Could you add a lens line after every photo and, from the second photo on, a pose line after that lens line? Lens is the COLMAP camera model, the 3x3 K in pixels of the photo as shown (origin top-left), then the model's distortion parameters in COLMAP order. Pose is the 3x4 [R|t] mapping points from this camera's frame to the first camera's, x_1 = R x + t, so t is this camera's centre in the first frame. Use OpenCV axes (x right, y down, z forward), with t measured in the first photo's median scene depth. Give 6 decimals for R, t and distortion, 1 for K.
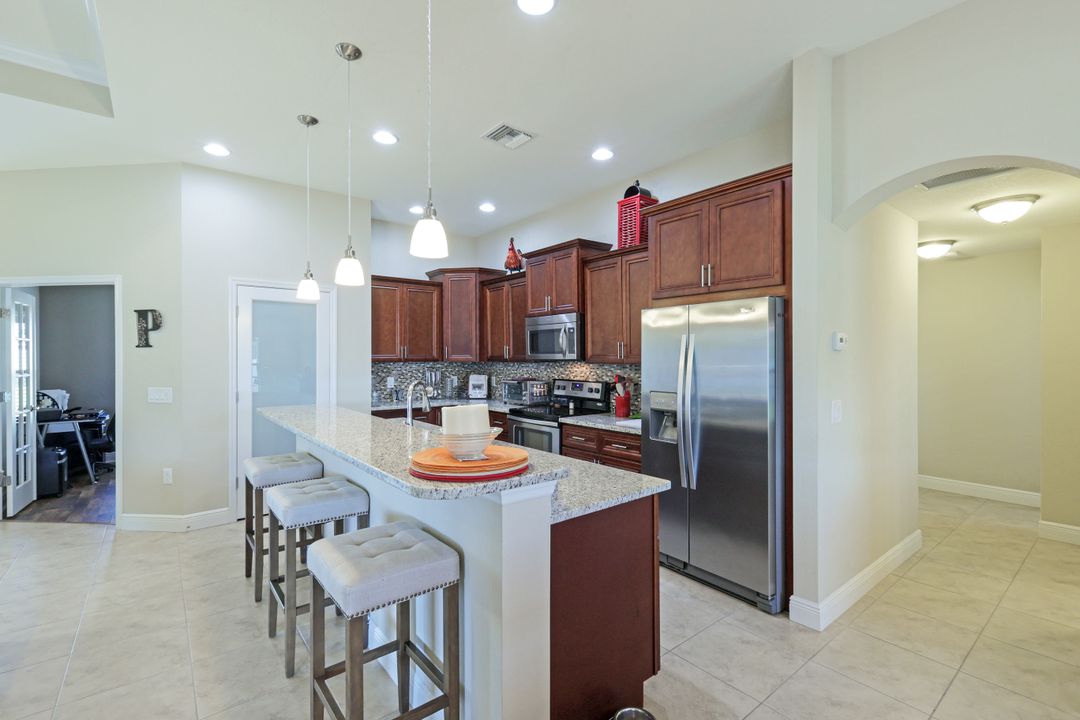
lens RADIAL K [[480.8, 0, 540.0], [0, 480.8, 360.0], [0, 0, 1]] dist [0.000912, 0.000502]
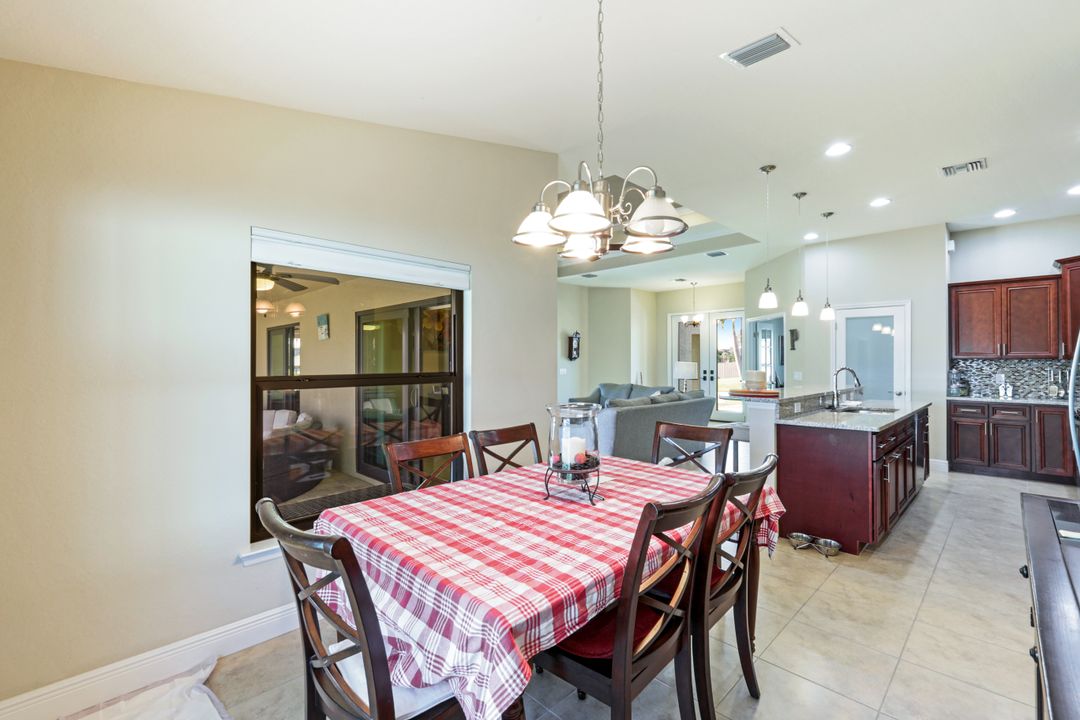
lens RADIAL K [[473.5, 0, 543.8], [0, 473.5, 357.7], [0, 0, 1]] dist [0.002624, -0.000386]
pose [[0.111996, -0.003391, -0.993703, 0.805645], [-0.006591, 0.999970, -0.004155, 0.015853], [0.993687, 0.007015, 0.111970, -0.136846]]
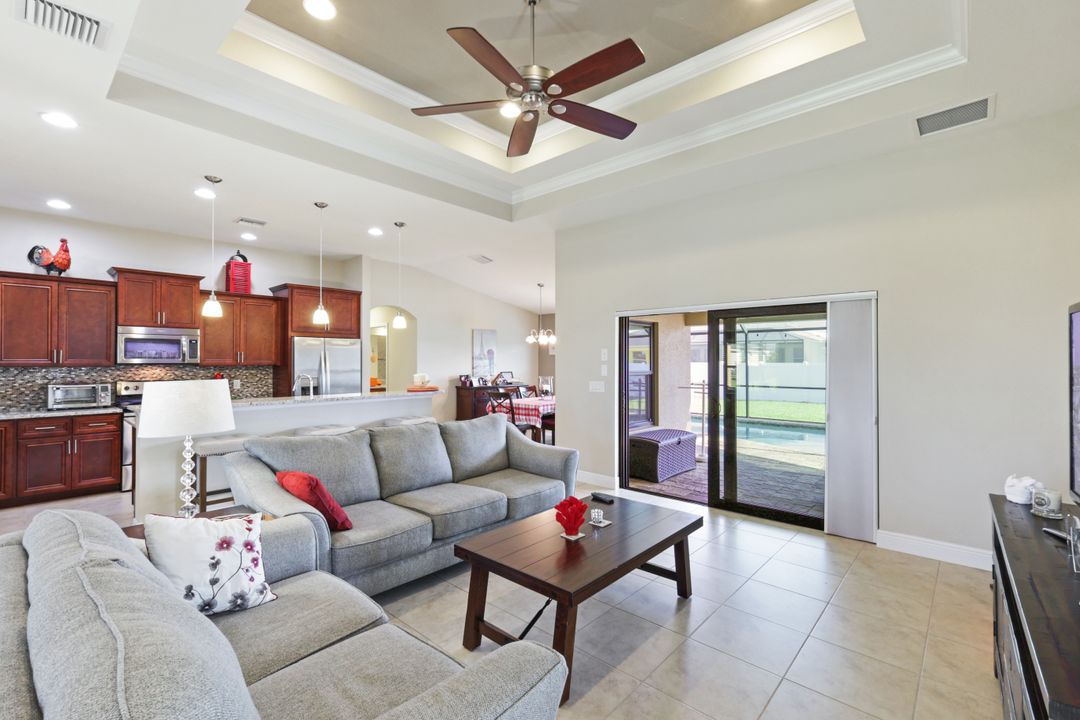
lens RADIAL K [[478.0, 0, 537.5], [0, 478.0, 357.8], [0, 0, 1]] dist [-0.001061, -0.000414]
pose [[-0.152129, 0.009374, 0.988316, -1.427229], [0.009731, 0.999921, -0.007987, 0.003671], [-0.988313, 0.008403, -0.152208, 0.250787]]
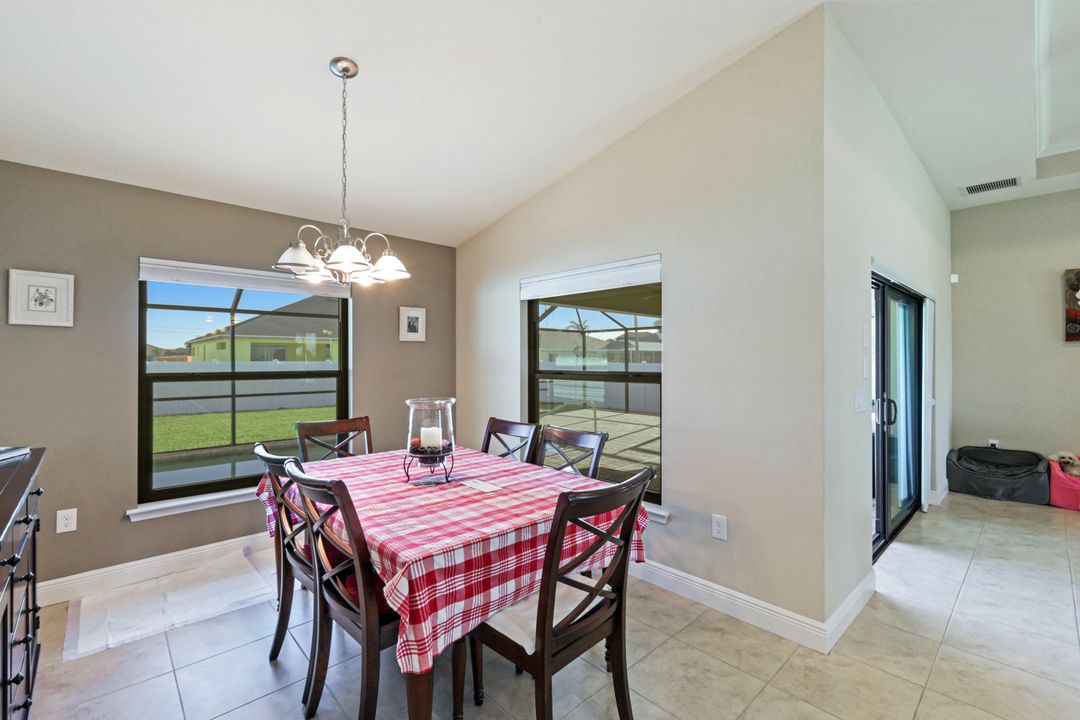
lens RADIAL K [[471.0, 0, 541.1], [0, 471.0, 357.4], [0, 0, 1]] dist [-0.000079, 0.000682]
pose [[-0.996847, 0.002077, -0.079325, 0.268146], [0.001937, 0.999996, 0.001835, 0.013648], [0.079328, 0.001676, -0.996847, 0.475306]]
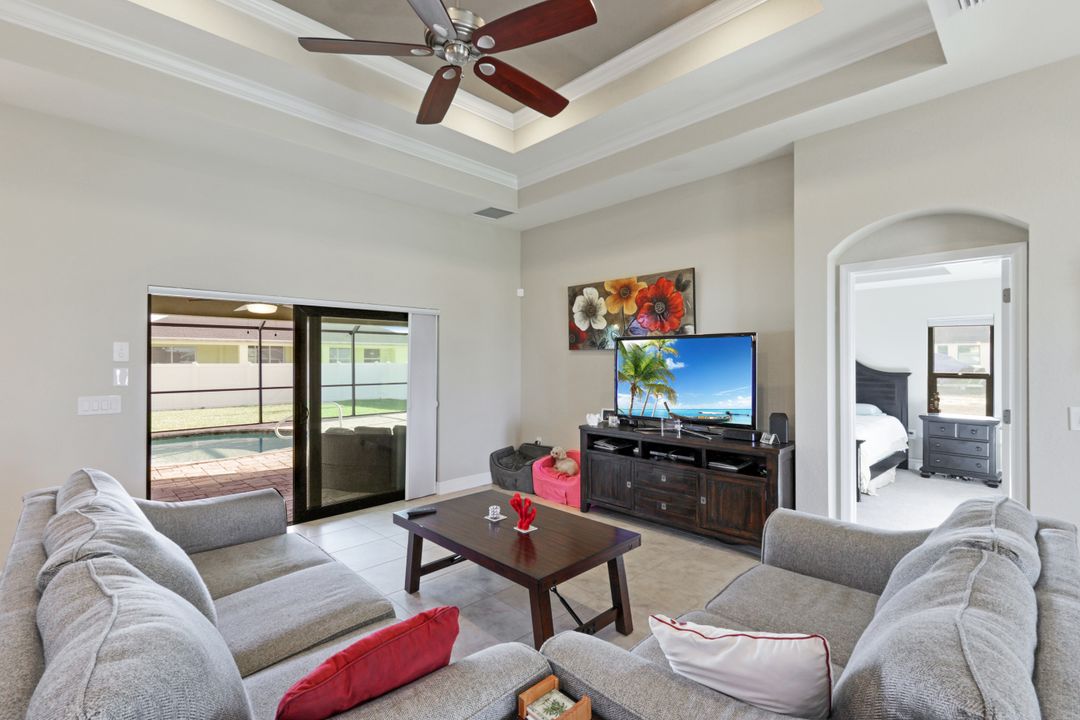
lens RADIAL K [[485.2, 0, 545.2], [0, 485.2, 359.1], [0, 0, 1]] dist [0.003349, 0.000458]
pose [[-0.995037, 0.002648, -0.099472, -0.817379], [0.002112, 0.999983, 0.005484, -0.002540], [0.099485, 0.005247, -0.995025, 0.736773]]
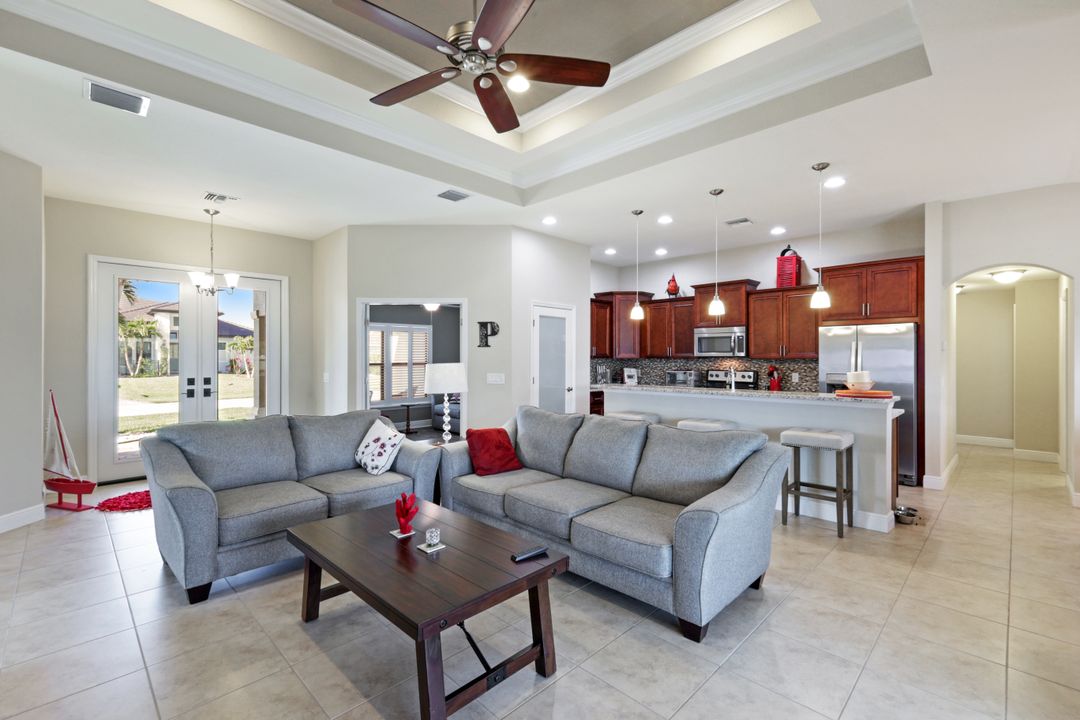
lens RADIAL K [[473.5, 0, 543.8], [0, 473.5, 357.7], [0, 0, 1]] dist [0.002624, -0.000386]
pose [[0.993230, 0.002726, 0.116131, -0.751625], [-0.001731, 0.999961, -0.008672, 0.018311], [-0.116150, 0.008412, 0.993196, -0.449623]]
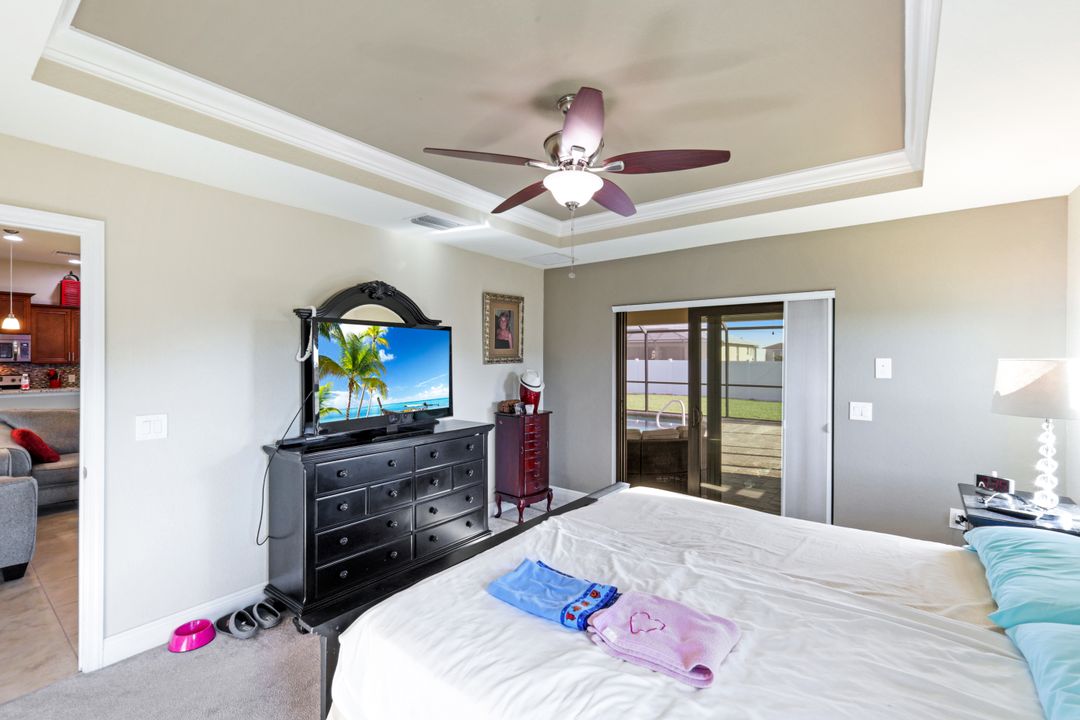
lens RADIAL K [[473.5, 0, 543.8], [0, 473.5, 357.7], [0, 0, 1]] dist [0.002624, -0.000386]
pose [[-0.231761, 0.002597, 0.972769, -2.054184], [0.006979, 0.999975, -0.001007, -0.000241], [-0.972748, 0.006556, -0.231774, -0.425878]]
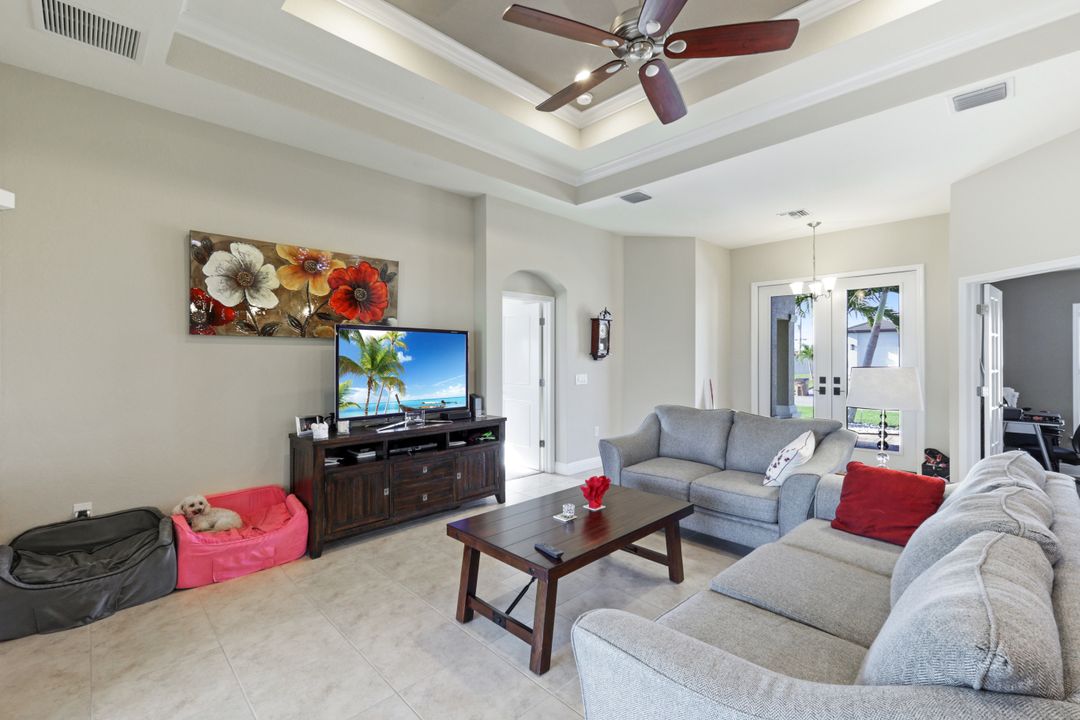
lens RADIAL K [[471.0, 0, 541.1], [0, 471.0, 357.4], [0, 0, 1]] dist [-0.000079, 0.000682]
pose [[0.098358, 0.001413, -0.995150, -0.217303], [-0.008259, 0.999966, 0.000604, 0.011921], [0.995117, 0.008160, 0.098366, -0.022496]]
